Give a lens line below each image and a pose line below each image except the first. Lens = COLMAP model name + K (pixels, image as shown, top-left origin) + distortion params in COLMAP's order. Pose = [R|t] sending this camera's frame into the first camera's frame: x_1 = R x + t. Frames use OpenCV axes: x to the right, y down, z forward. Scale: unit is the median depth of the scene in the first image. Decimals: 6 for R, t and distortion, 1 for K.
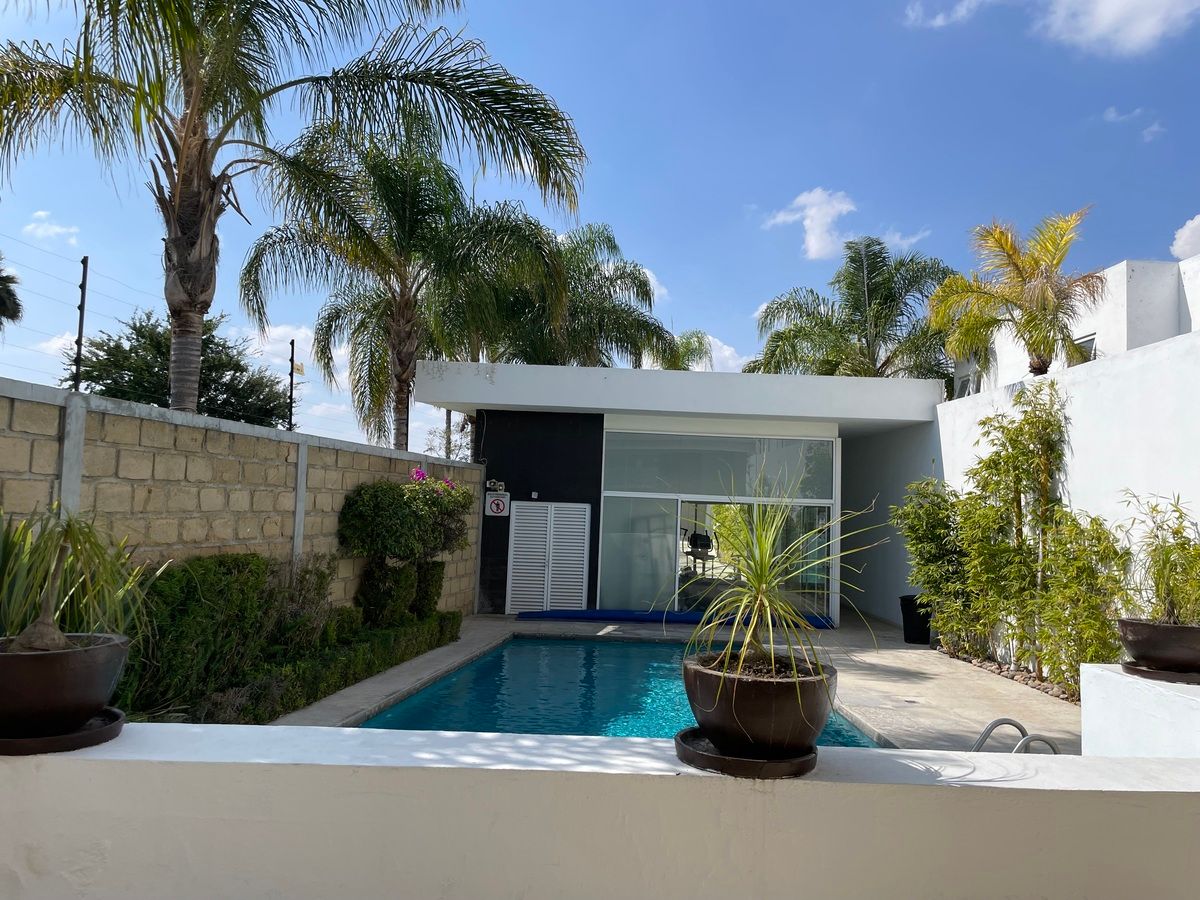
lens RADIAL K [[906.7, 0, 591.8], [0, 906.7, 445.9], [0, 0, 1]] dist [0.071575, -0.130814]
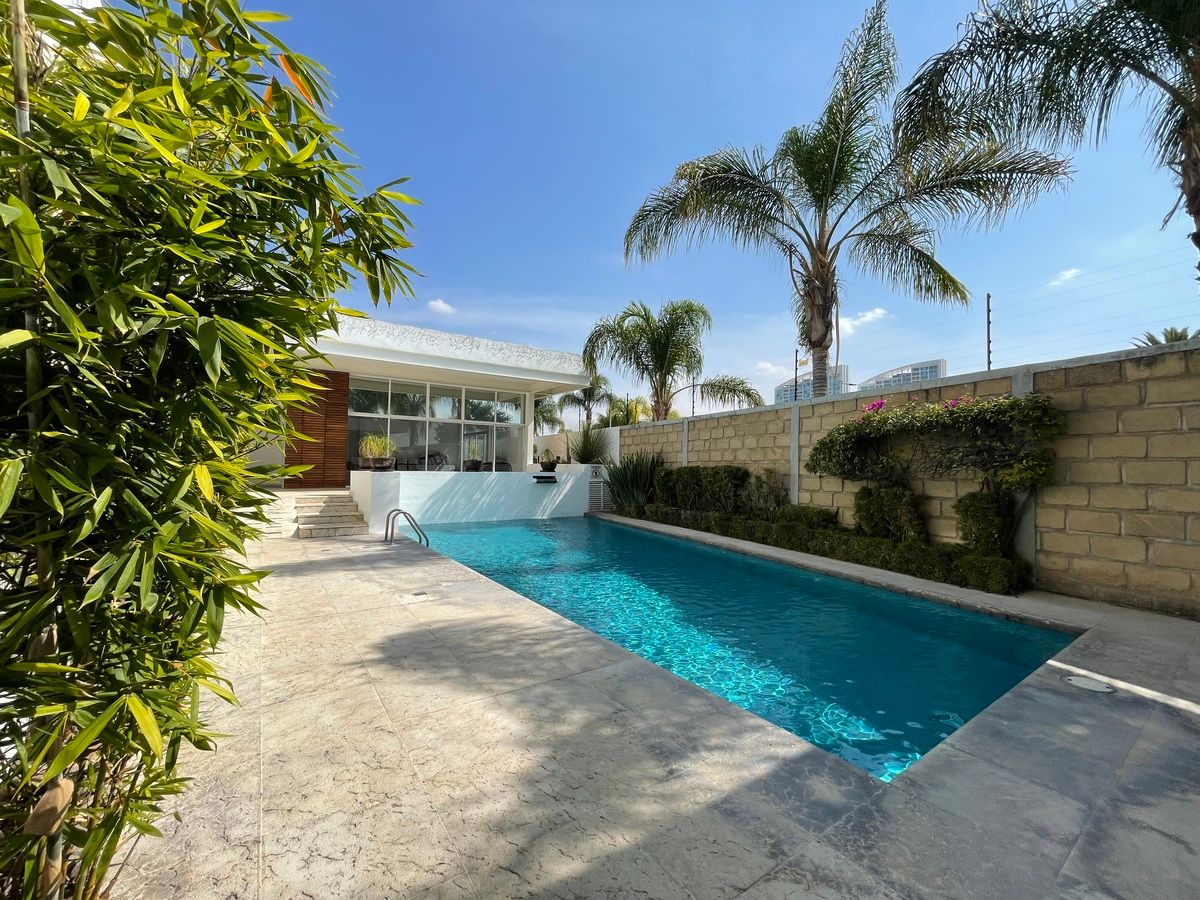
lens RADIAL K [[485.9, 0, 600.0], [0, 485.9, 450.0], [0, 0, 1]] dist [-0.000695, -0.000033]
pose [[-0.837436, -0.072069, -0.541762, 0.698915], [-0.010887, 0.993271, -0.115303, 0.274829], [0.546426, -0.090661, -0.832586, 2.265832]]
